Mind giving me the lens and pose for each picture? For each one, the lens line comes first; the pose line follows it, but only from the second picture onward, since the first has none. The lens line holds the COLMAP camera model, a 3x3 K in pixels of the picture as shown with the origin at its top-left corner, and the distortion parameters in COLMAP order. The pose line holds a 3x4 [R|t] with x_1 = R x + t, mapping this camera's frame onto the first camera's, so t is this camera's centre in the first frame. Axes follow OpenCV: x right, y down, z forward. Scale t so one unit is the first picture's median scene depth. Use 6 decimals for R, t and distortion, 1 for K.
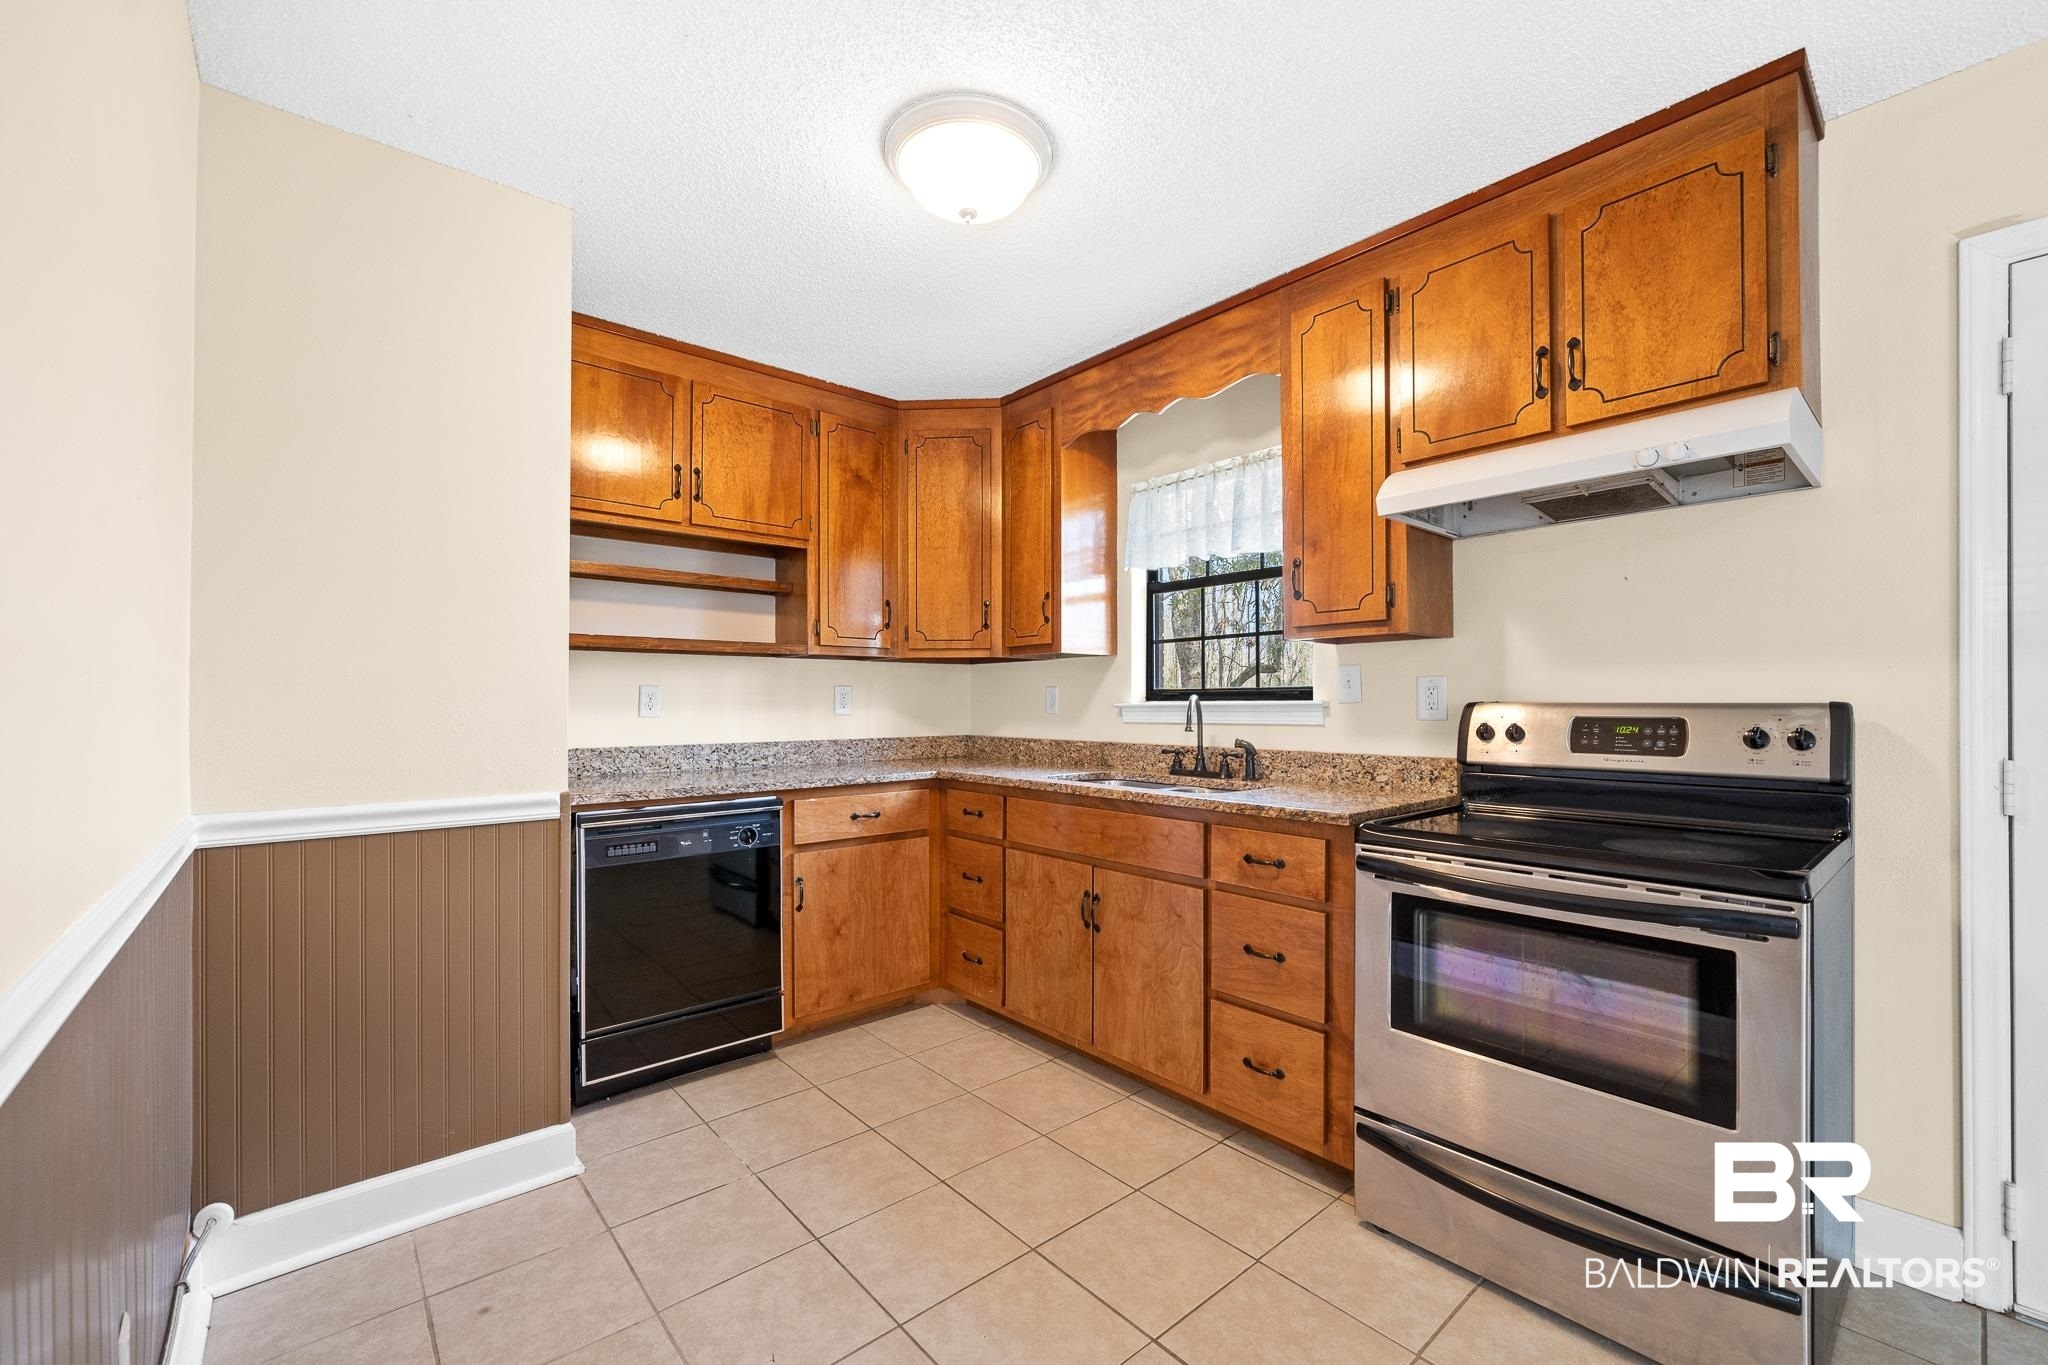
lens RADIAL K [[822.7, 0, 1023.6], [0, 822.7, 706.2], [0, 0, 1]] dist [0.000845, 0.000172]
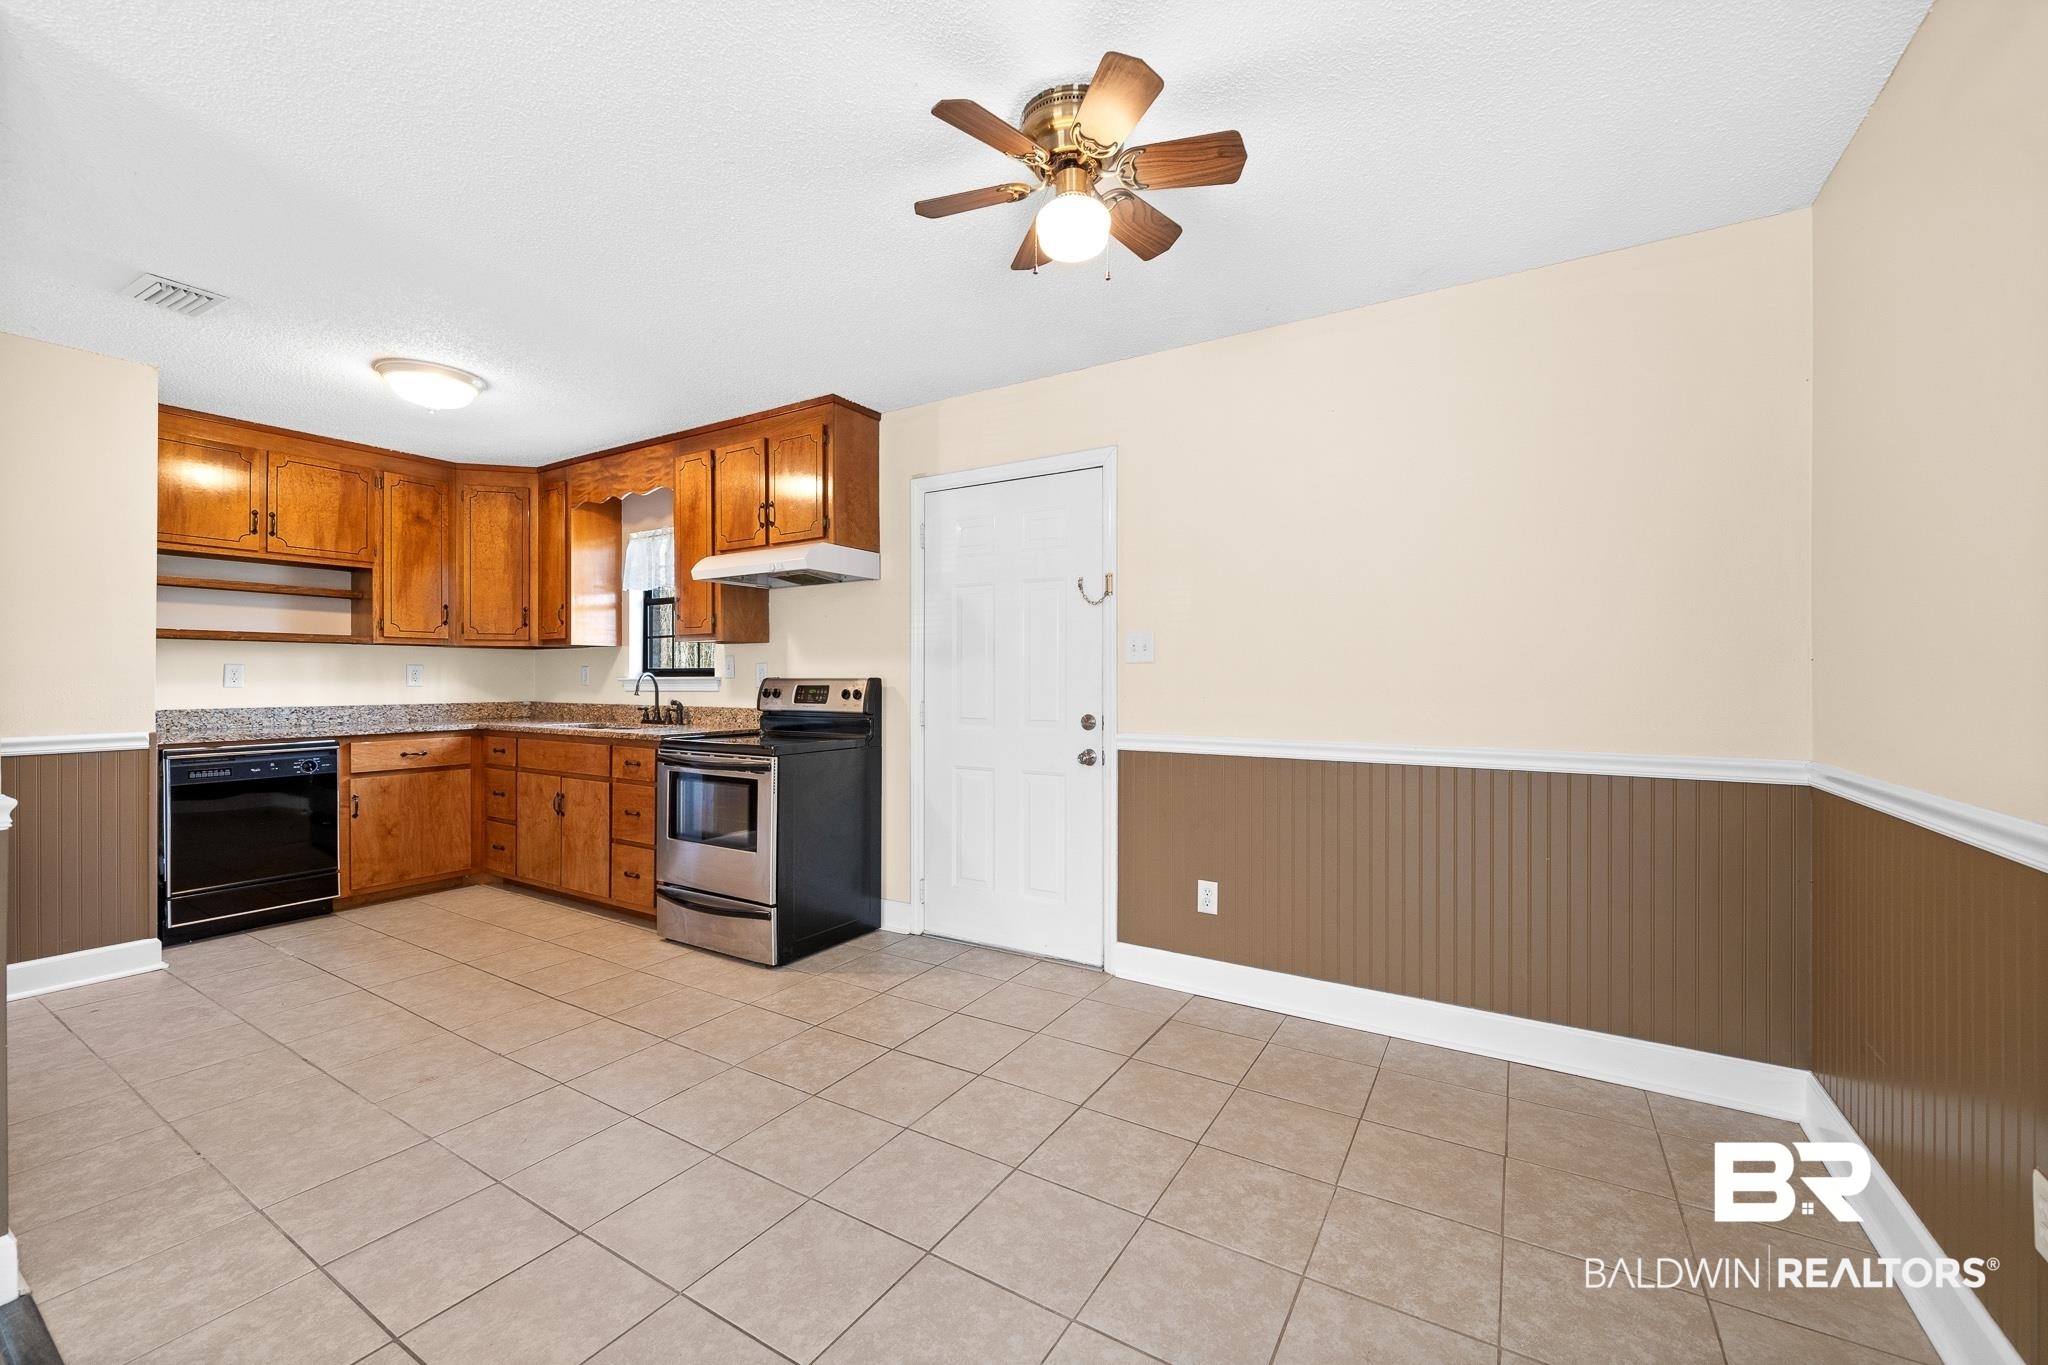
lens RADIAL K [[816.3, 0, 1024.0], [0, 816.3, 682.5], [0, 0, 1]] dist [-0.001142, -0.000066]
pose [[0.954283, 0.000666, 0.298904, 0.427728], [-0.000944, 0.999999, 0.000786, 0.003179], [-0.298903, -0.001032, 0.954283, -0.744325]]
